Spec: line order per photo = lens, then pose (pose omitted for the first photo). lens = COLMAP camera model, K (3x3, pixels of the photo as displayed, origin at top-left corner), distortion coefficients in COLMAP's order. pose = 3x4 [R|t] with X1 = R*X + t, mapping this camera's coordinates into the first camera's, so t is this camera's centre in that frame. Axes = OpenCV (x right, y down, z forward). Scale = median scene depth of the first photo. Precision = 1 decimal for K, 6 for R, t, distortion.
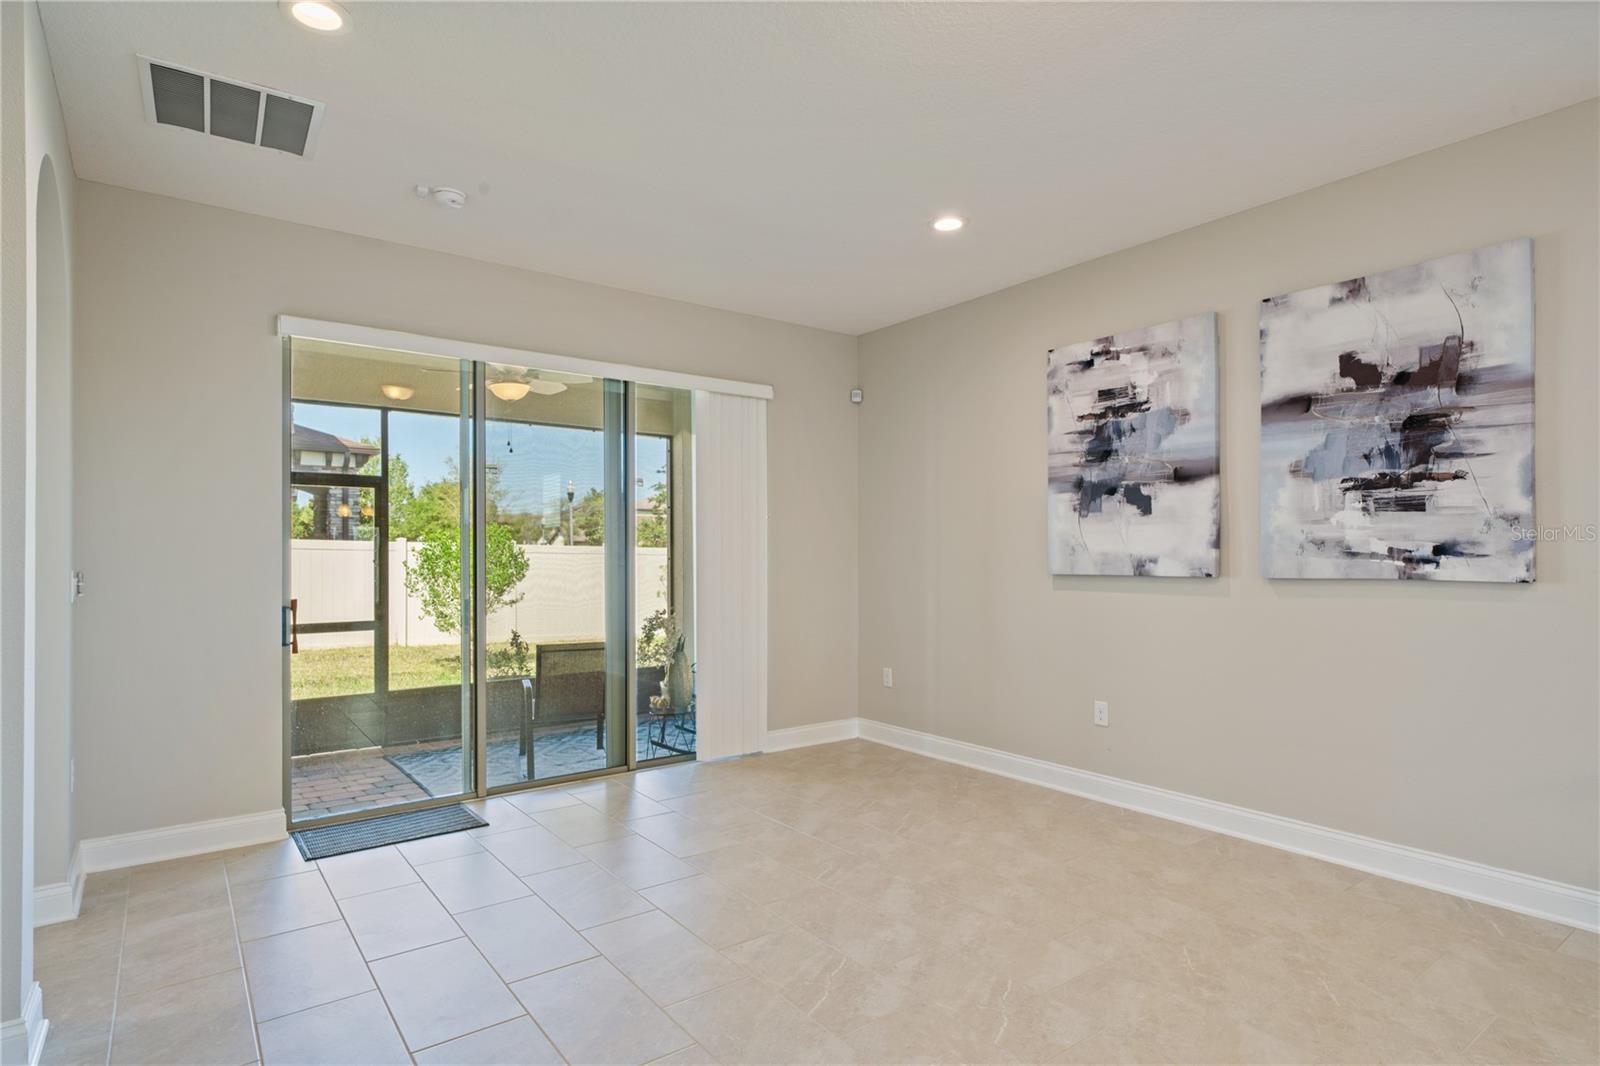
lens RADIAL K [[855.0, 0, 798.5], [0, 855.0, 552.6], [0, 0, 1]] dist [0.032646, -0.000025]
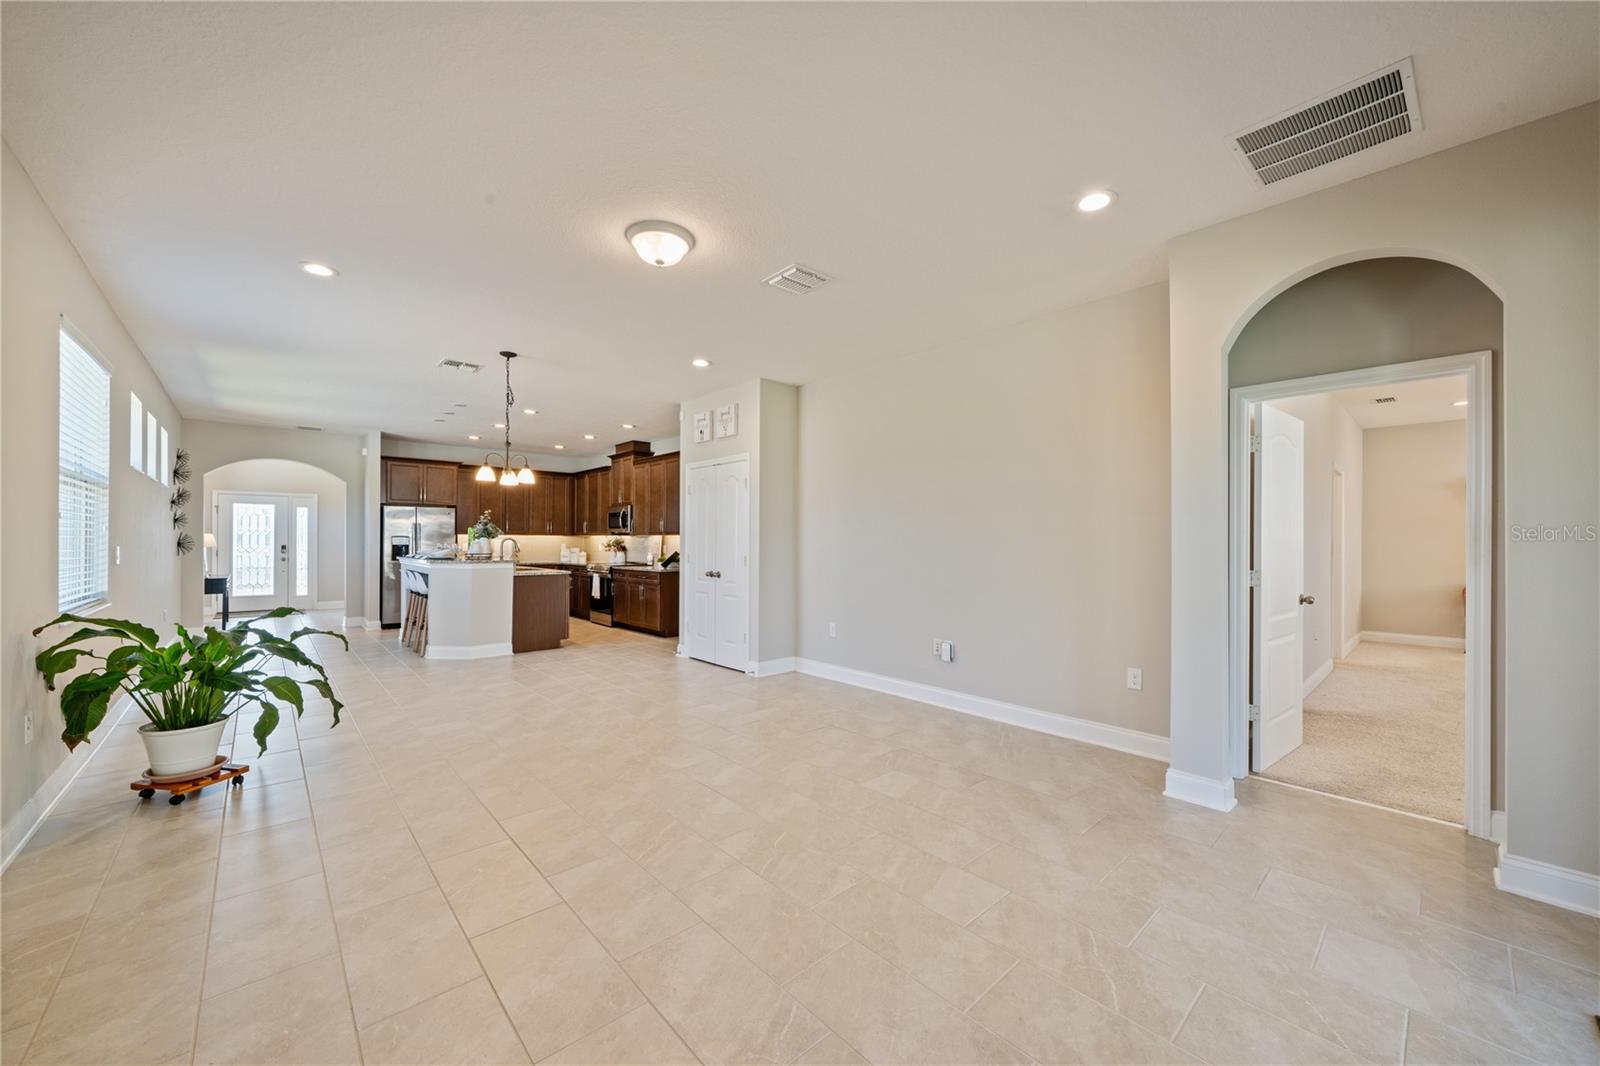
lens RADIAL K [[609.6, 0, 789.6], [0, 609.6, 542.5], [0, 0, 1]] dist [0.001502, 0.000094]
pose [[-0.997063, -0.001813, -0.076569, 0.051211], [-0.001796, 0.999998, -0.000290, 0.005044], [0.076569, -0.000151, -0.997064, 1.180941]]
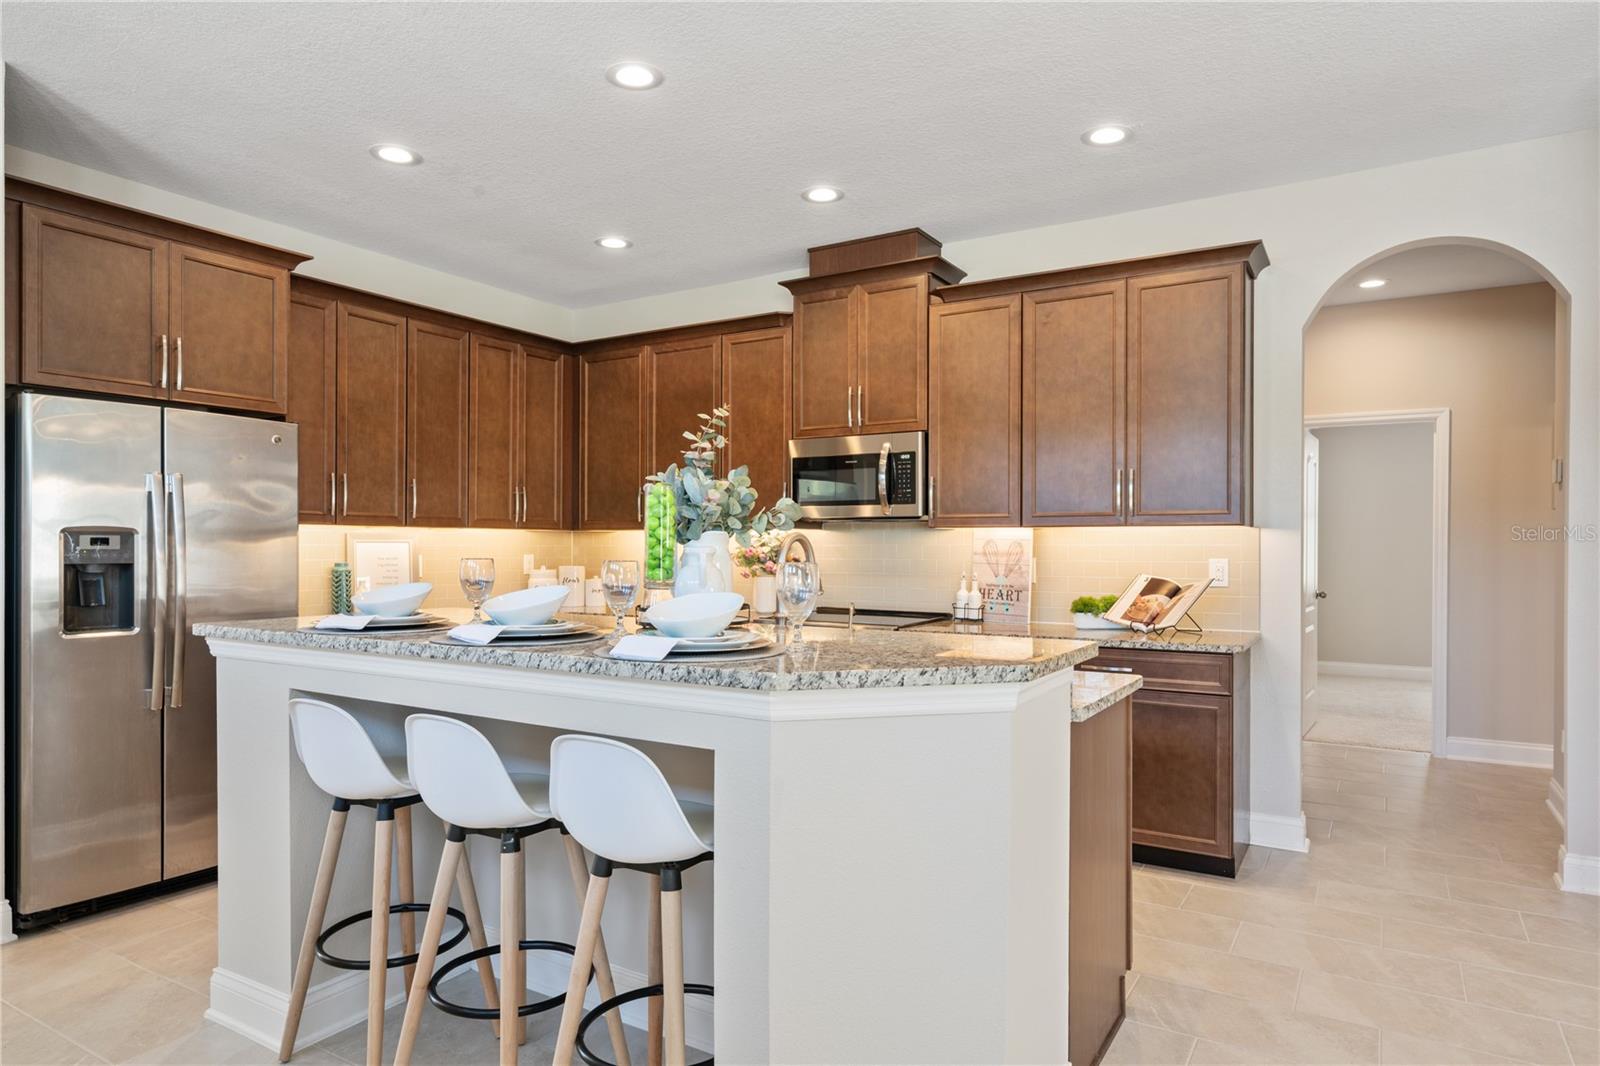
lens RADIAL K [[960.9, 0, 790.7], [0, 960.9, 540.8], [0, 0, 1]] dist [-0.003703, -0.000121]
pose [[-0.933344, -0.000928, -0.358981, 0.956897], [0.001459, 0.999979, -0.006381, 0.002194], [0.358979, -0.006479, -0.933323, -0.056778]]
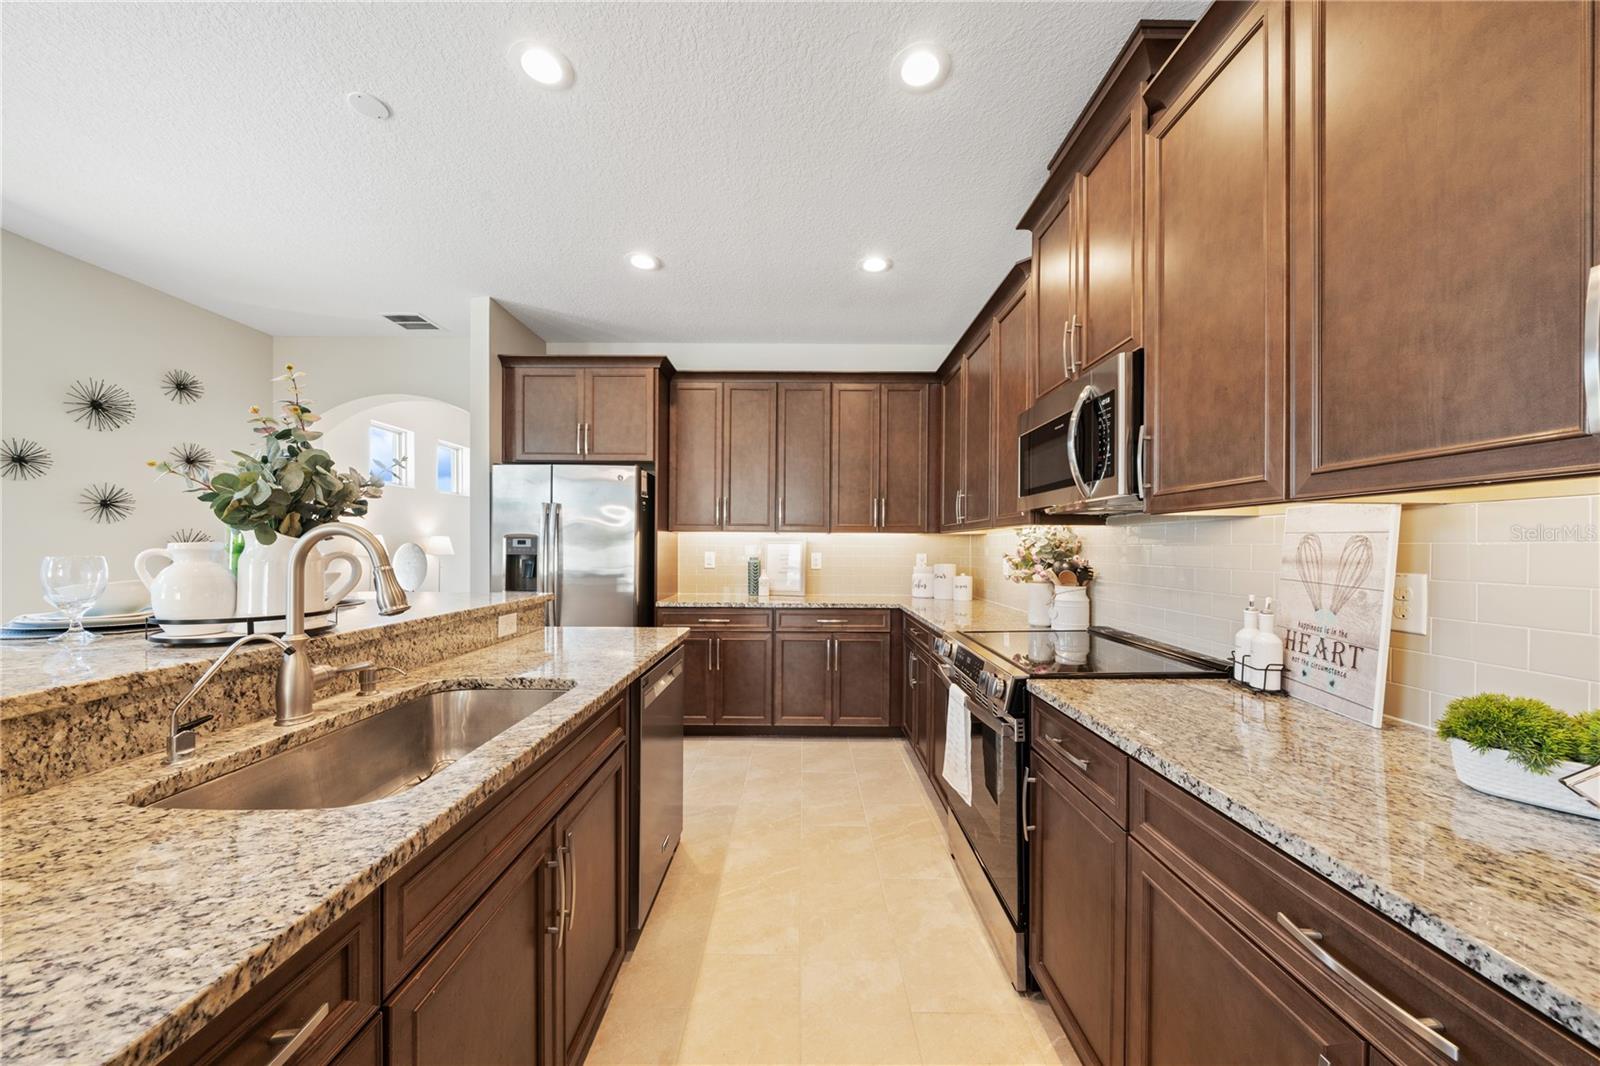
lens RADIAL K [[549.0, 0, 795.4], [0, 549.0, 540.1], [0, 0, 1]] dist [-0.007723, 0.000172]
pose [[-0.796508, 0.004883, 0.604608, 0.401653], [-0.004562, 0.999890, -0.014084, 0.003618], [-0.604611, -0.013976, -0.796399, -0.572927]]
